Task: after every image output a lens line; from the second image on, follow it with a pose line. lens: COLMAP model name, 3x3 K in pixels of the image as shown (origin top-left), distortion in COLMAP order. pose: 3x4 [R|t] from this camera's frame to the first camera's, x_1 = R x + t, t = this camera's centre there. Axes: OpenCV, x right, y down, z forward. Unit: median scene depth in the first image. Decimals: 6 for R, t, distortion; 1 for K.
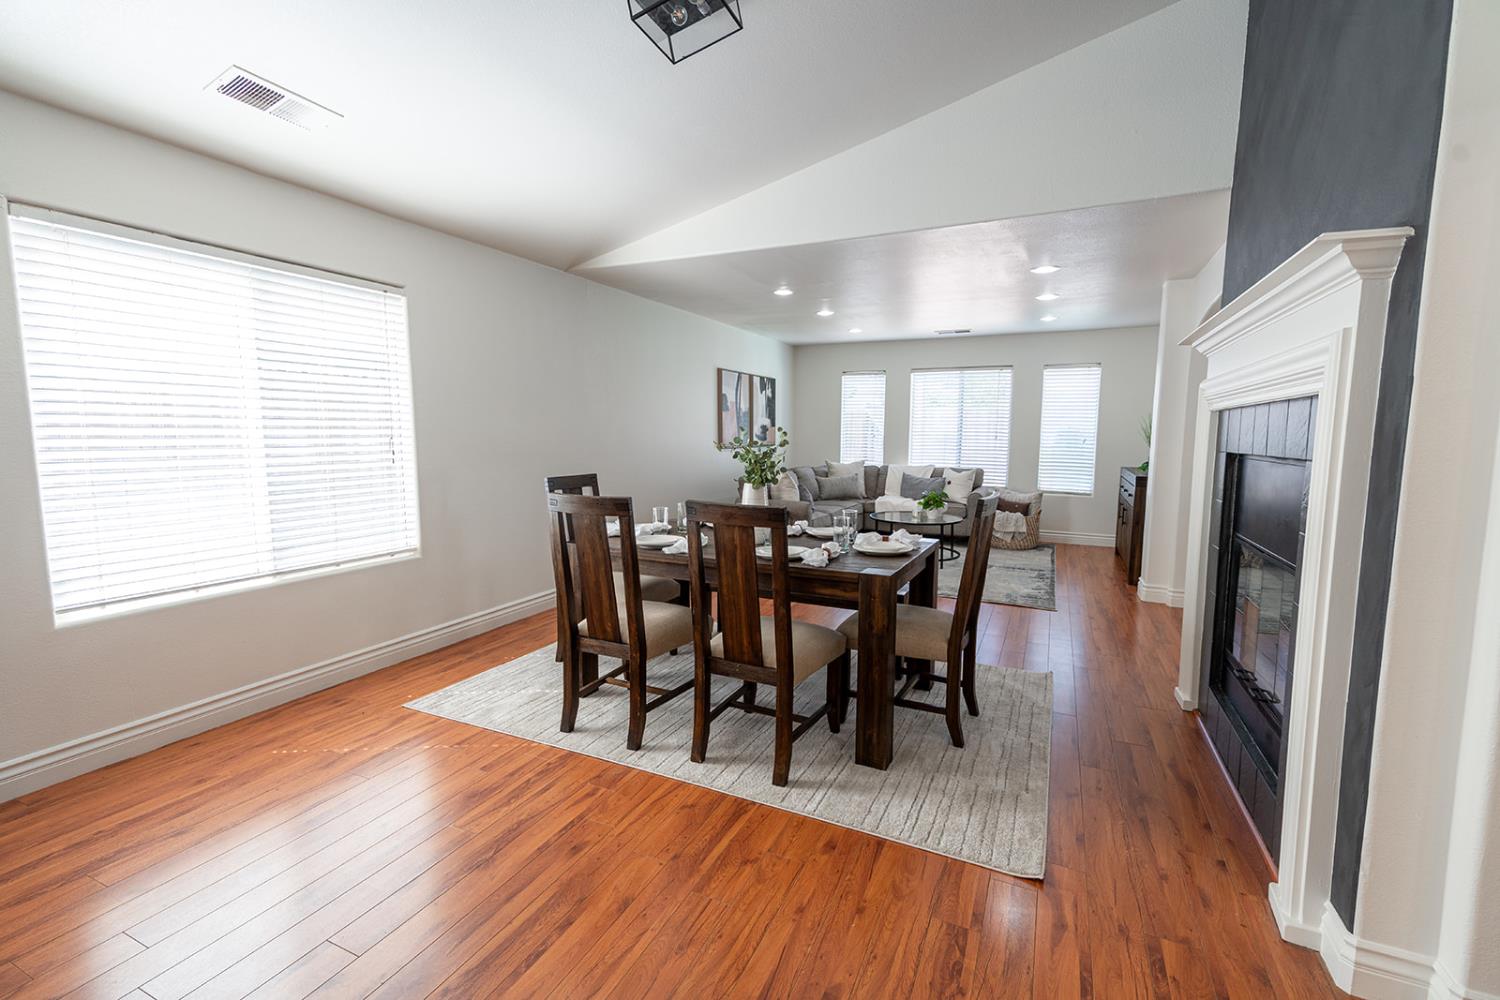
lens RADIAL K [[654.9, 0, 744.3], [0, 654.9, 499.7], [0, 0, 1]] dist [0.041790, -0.012611]
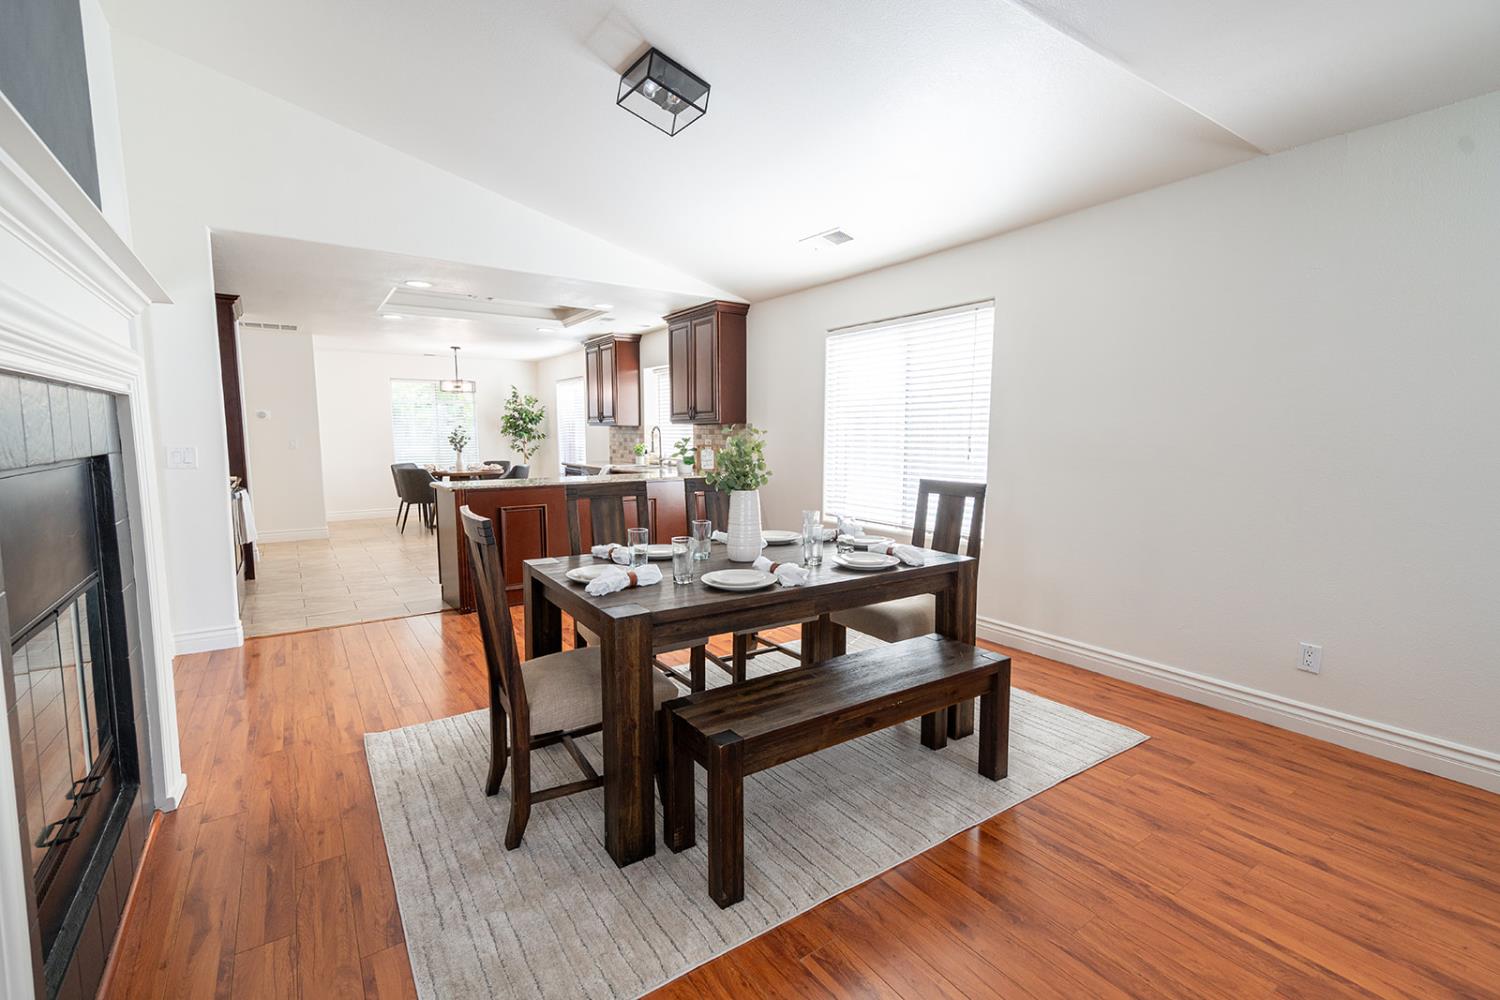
lens RADIAL K [[664.8, 0, 747.3], [0, 664.8, 500.1], [0, 0, 1]] dist [0.030040, -0.001108]
pose [[-0.496898, 0.083560, -0.863777, 0.319255], [-0.095690, 0.984008, 0.150238, -0.058953], [0.862517, 0.157308, -0.480956, 0.595040]]
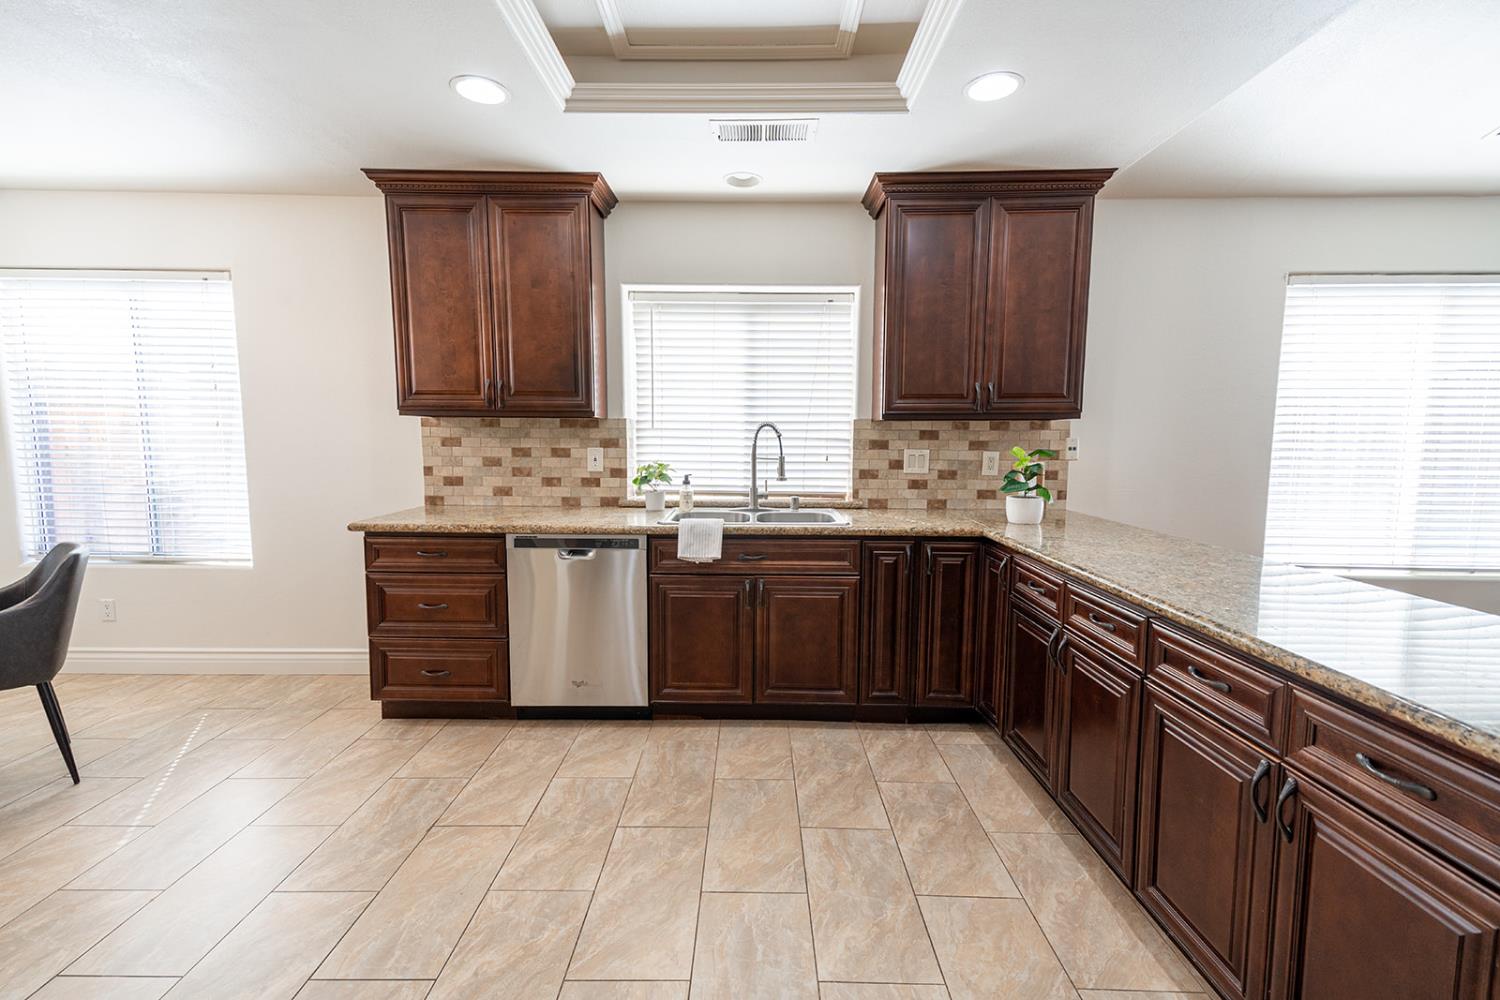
lens RADIAL K [[664.8, 0, 747.3], [0, 664.8, 500.1], [0, 0, 1]] dist [0.030040, -0.001108]
pose [[0.426719, 0.092920, -0.899598, -0.074178], [-0.102042, 0.993303, 0.054196, 0.021238], [0.898609, 0.068670, 0.433343, -0.189808]]
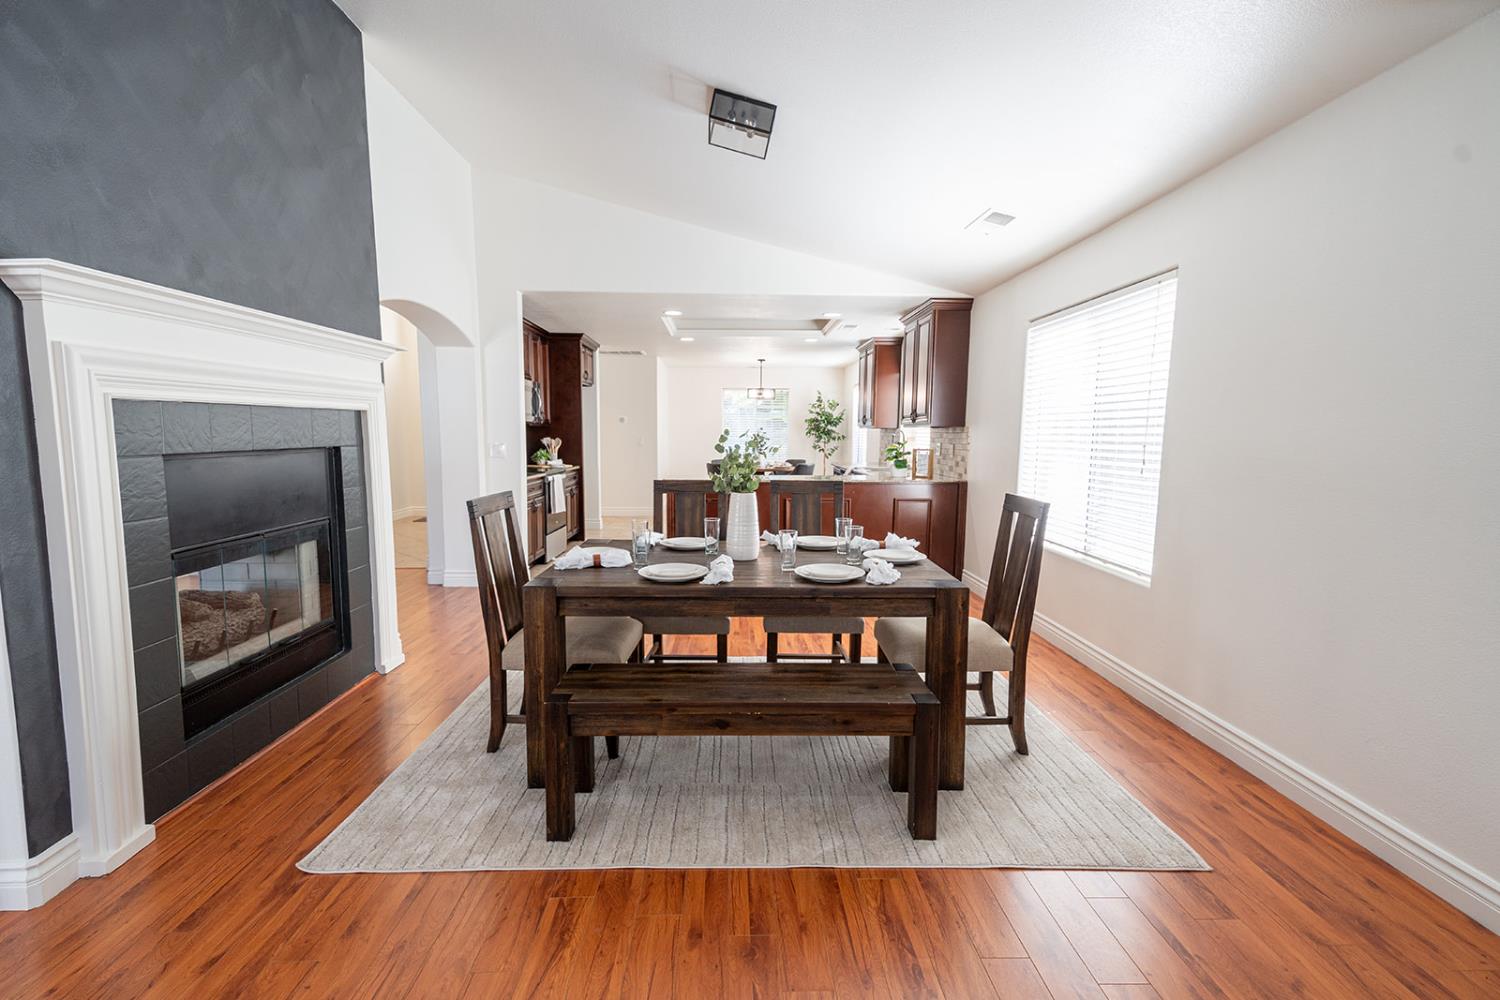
lens RADIAL K [[660.3, 0, 746.6], [0, 660.3, 499.0], [0, 0, 1]] dist [0.039891, -0.009819]
pose [[-0.889170, 0.034712, -0.456259, 0.177671], [-0.061393, 0.979053, 0.194131, -0.079650], [0.453440, 0.200627, -0.868413, 0.749183]]
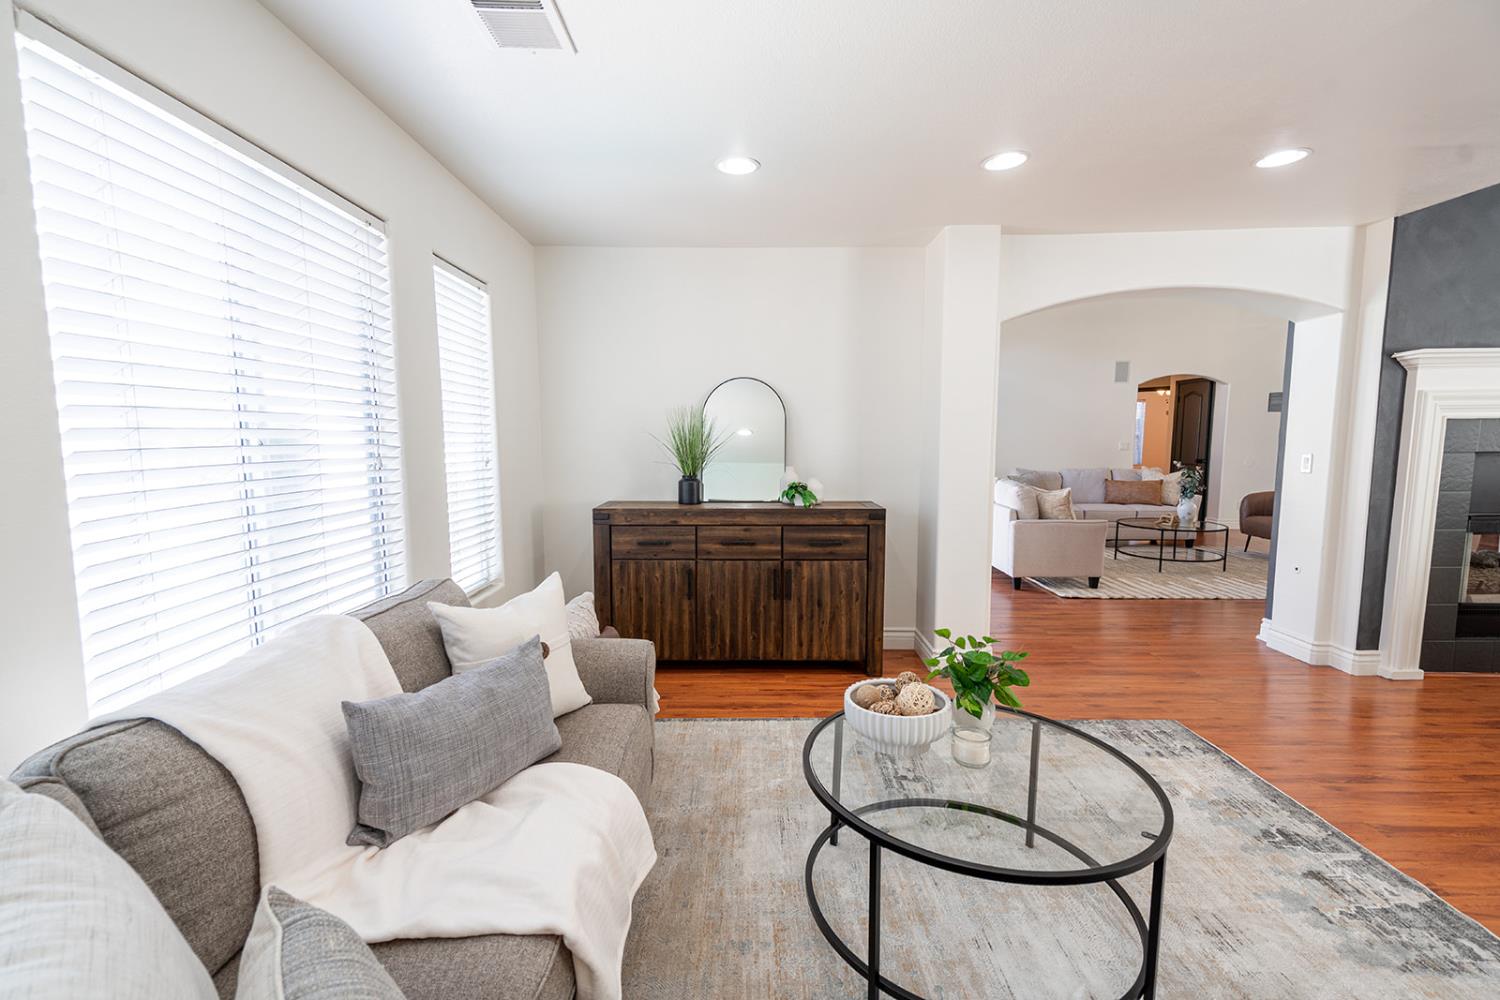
lens RADIAL K [[654.9, 0, 744.3], [0, 654.9, 499.7], [0, 0, 1]] dist [0.041790, -0.012611]
pose [[-0.436007, -0.098092, 0.894581, 0.064006], [0.095740, 0.983345, 0.154488, -0.115122], [-0.894836, 0.153005, -0.419354, 1.036917]]
